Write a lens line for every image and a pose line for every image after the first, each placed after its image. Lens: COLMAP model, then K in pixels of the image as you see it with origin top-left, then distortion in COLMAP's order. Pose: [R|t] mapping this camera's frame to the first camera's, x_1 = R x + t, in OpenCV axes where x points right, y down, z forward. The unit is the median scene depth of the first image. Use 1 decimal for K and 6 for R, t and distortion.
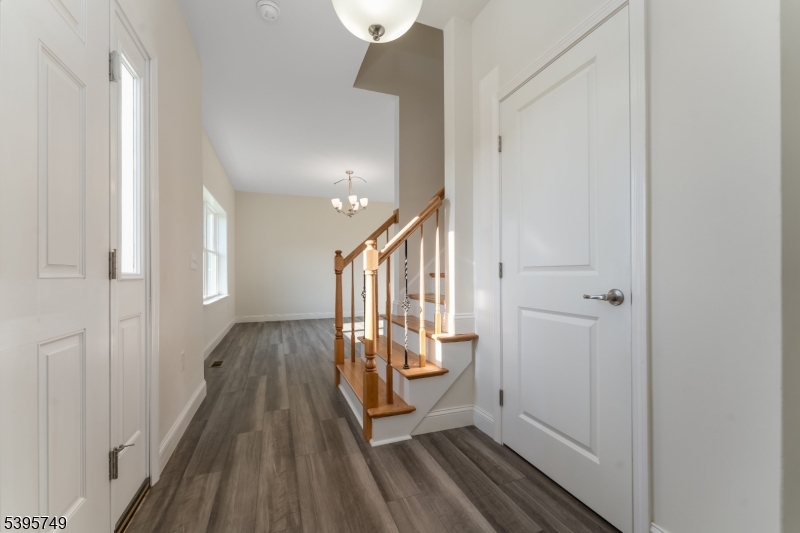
lens RADIAL K [[324.0, 0, 395.3], [0, 324.0, 274.1], [0, 0, 1]] dist [-0.002354, 0.000160]
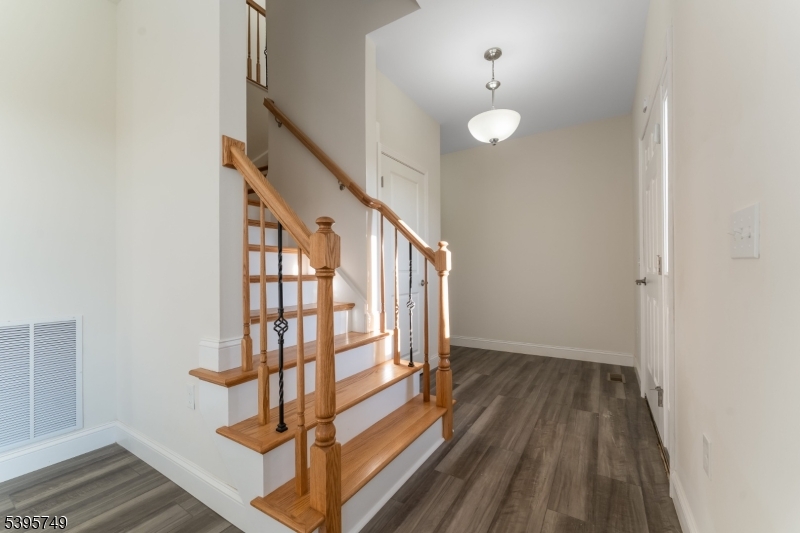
lens RADIAL K [[324.0, 0, 395.5], [0, 324.0, 265.3], [0, 0, 1]] dist [-0.002354, 0.000160]
pose [[-0.601155, 0.031825, 0.798498, -0.917861], [0.014095, 0.999473, -0.029224, -0.003097], [-0.799008, -0.006314, -0.601287, 1.968238]]
